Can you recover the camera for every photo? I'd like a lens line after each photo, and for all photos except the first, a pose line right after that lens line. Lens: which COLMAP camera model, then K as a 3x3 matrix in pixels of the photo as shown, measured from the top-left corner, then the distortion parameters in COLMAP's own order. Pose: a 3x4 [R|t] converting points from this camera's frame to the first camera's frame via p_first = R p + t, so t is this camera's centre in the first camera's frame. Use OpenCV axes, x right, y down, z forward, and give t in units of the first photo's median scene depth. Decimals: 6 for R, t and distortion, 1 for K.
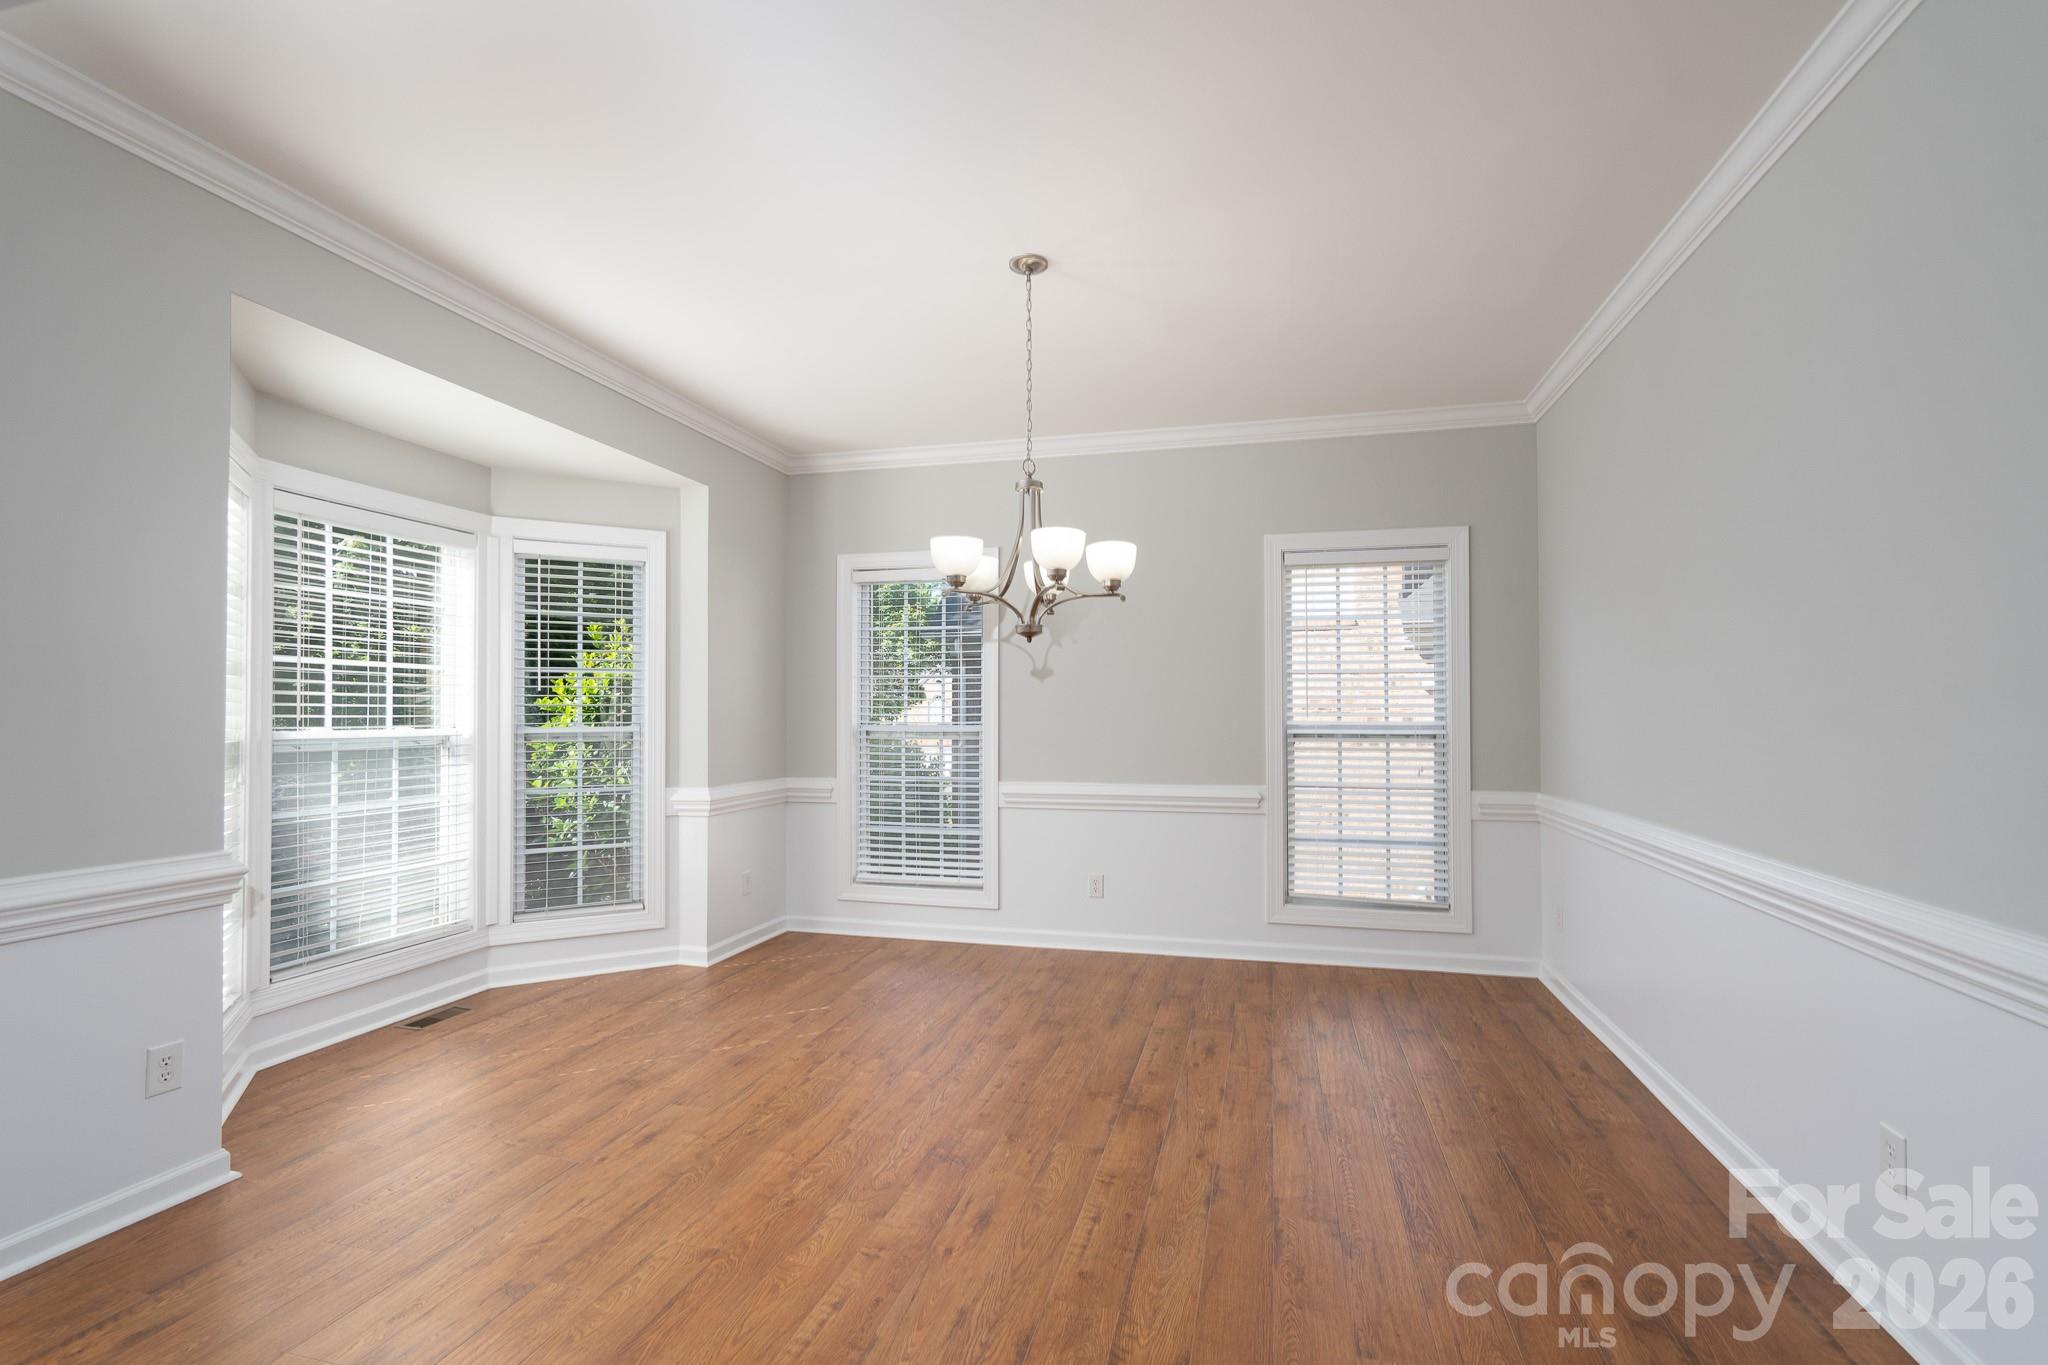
lens RADIAL K [[953.6, 0, 1026.0], [0, 953.6, 689.3], [0, 0, 1]] dist [-0.003211, -0.000022]
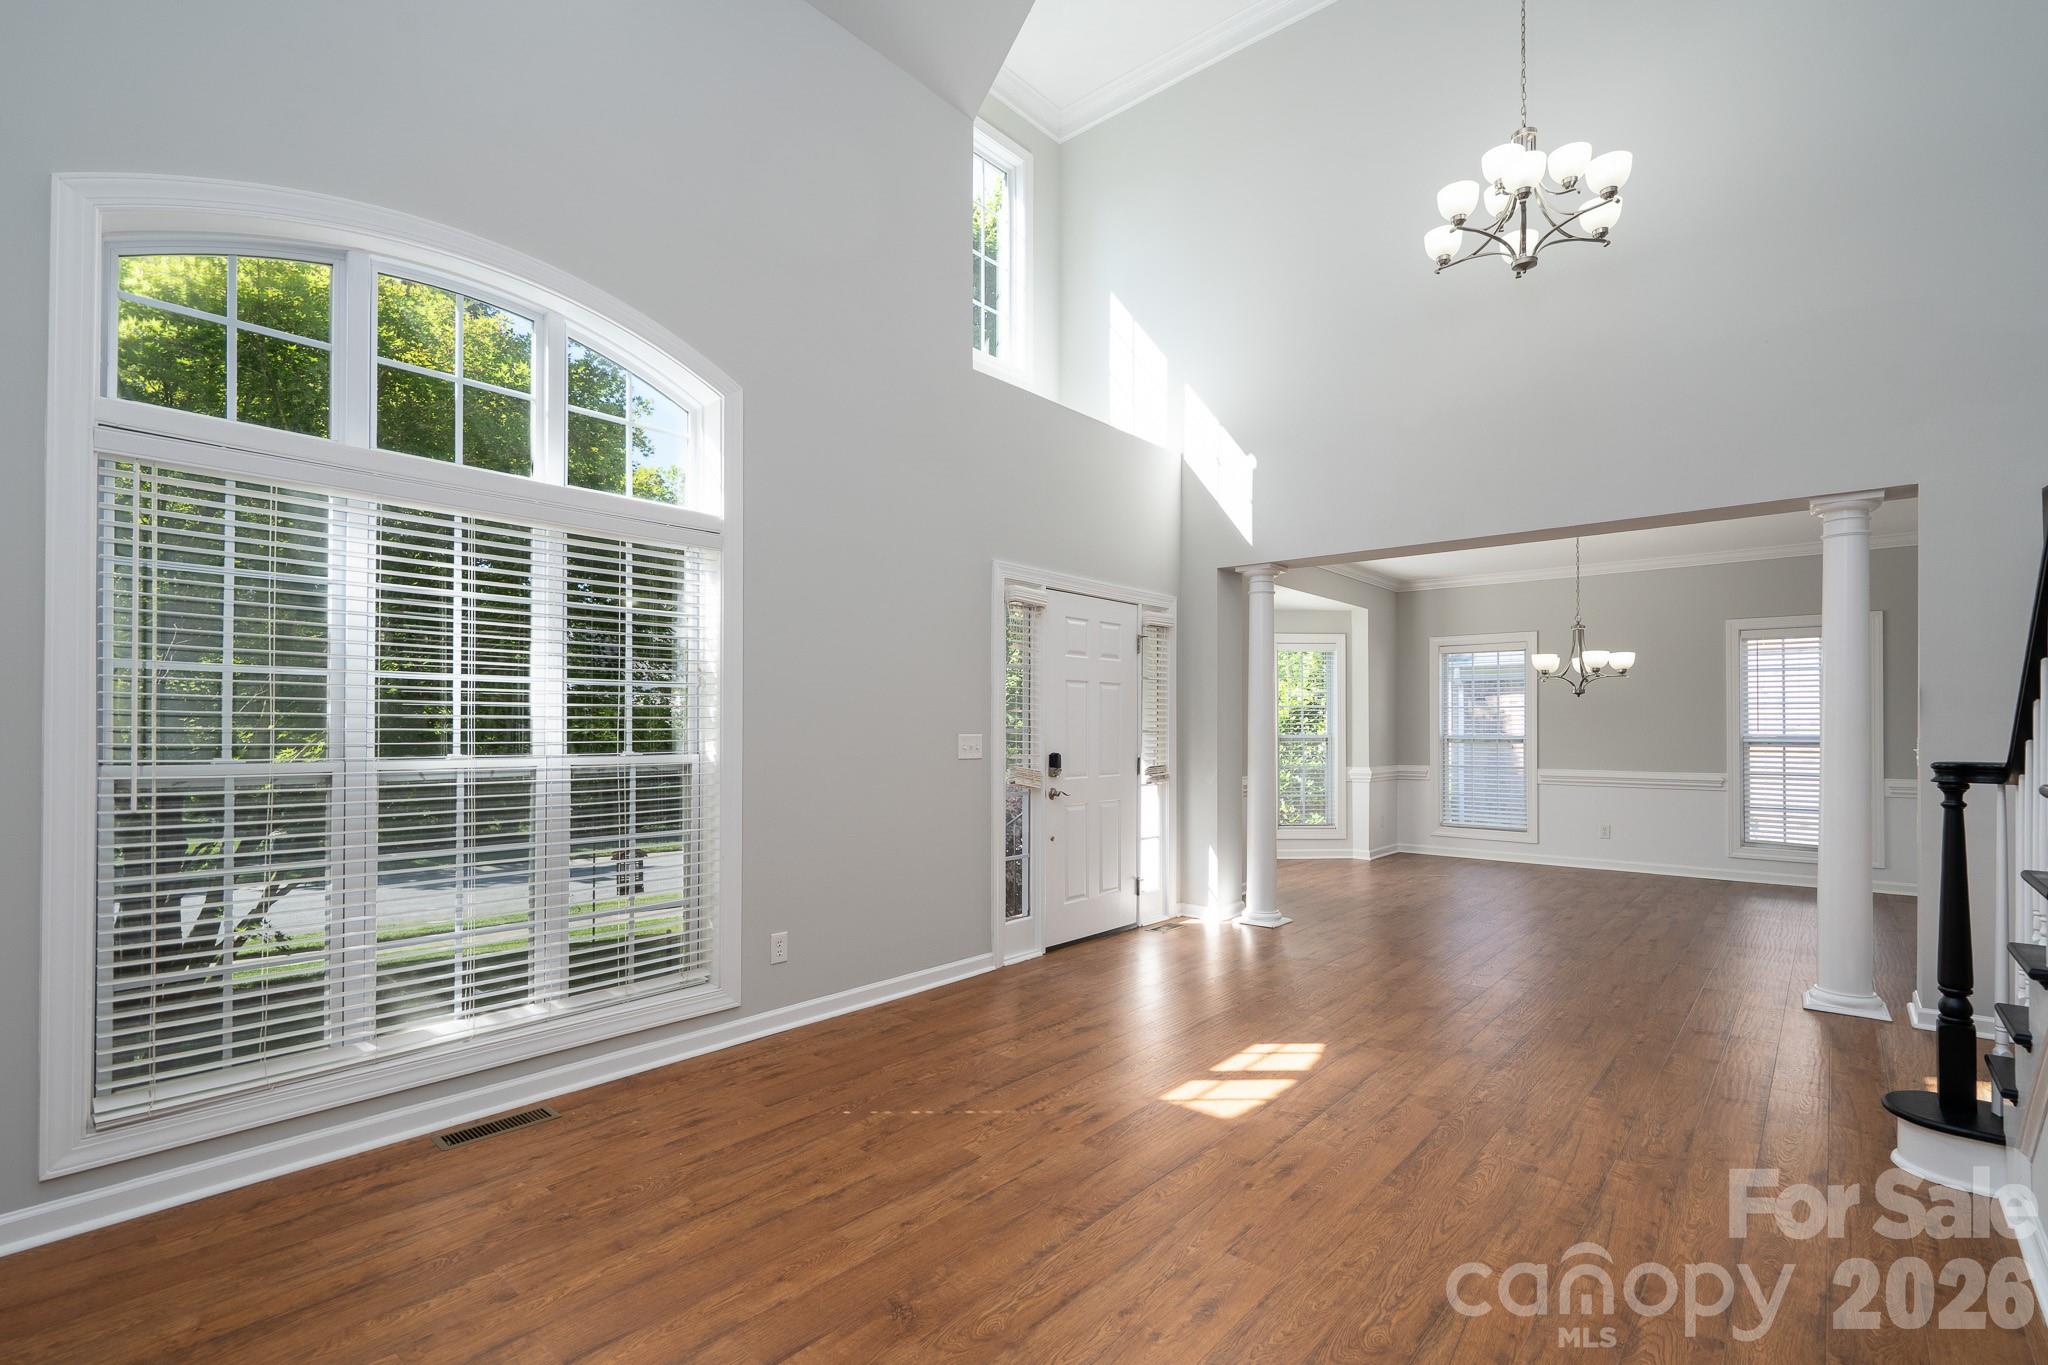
lens RADIAL K [[936.6, 0, 1017.0], [0, 936.6, 724.5], [0, 0, 1]] dist [-0.002996, -0.000315]
pose [[0.895010, -0.000012, -0.446047, -0.125518], [0.009674, 0.999765, 0.019384, -0.026350], [0.445942, -0.021664, 0.894800, -0.990442]]
